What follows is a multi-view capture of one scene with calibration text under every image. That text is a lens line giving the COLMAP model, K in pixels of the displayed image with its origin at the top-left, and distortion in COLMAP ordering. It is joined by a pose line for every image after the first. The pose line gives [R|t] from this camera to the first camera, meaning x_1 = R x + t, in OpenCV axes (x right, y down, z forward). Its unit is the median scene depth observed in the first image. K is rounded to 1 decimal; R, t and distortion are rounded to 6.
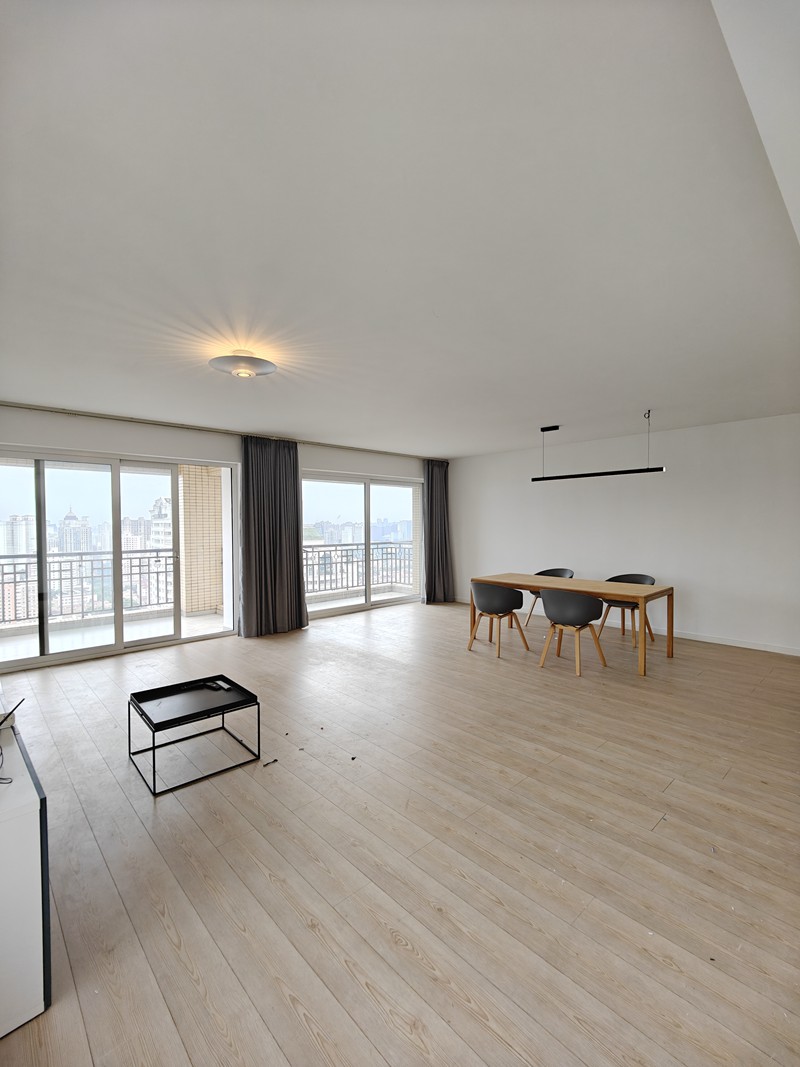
lens RADIAL K [[467.0, 0, 400.0], [0, 467.0, 533.5], [0, 0, 1]] dist [0.004521, 0.000077]
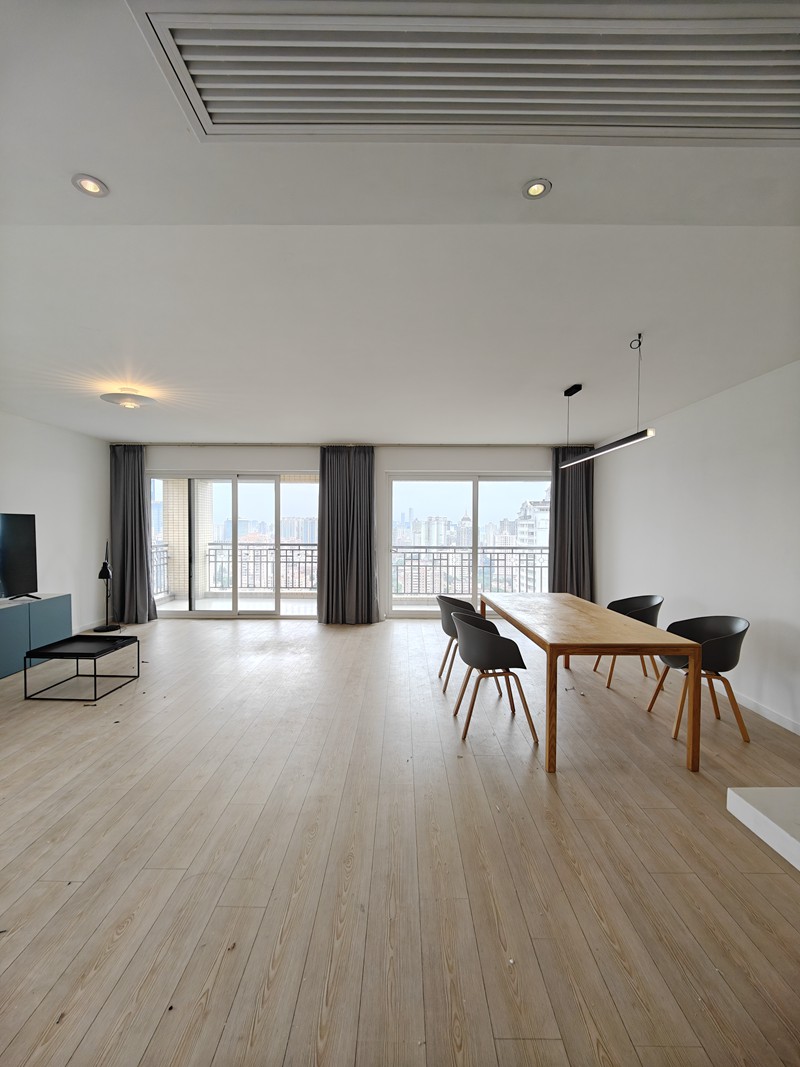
lens RADIAL K [[460.8, 0, 399.9], [0, 460.8, 552.4], [0, 0, 1]] dist [0.000308, 0.000214]
pose [[0.728315, 0.050988, -0.683343, 0.708212], [-0.024763, 0.998535, 0.048113, -0.014115], [0.684795, -0.018120, 0.728510, 0.380714]]
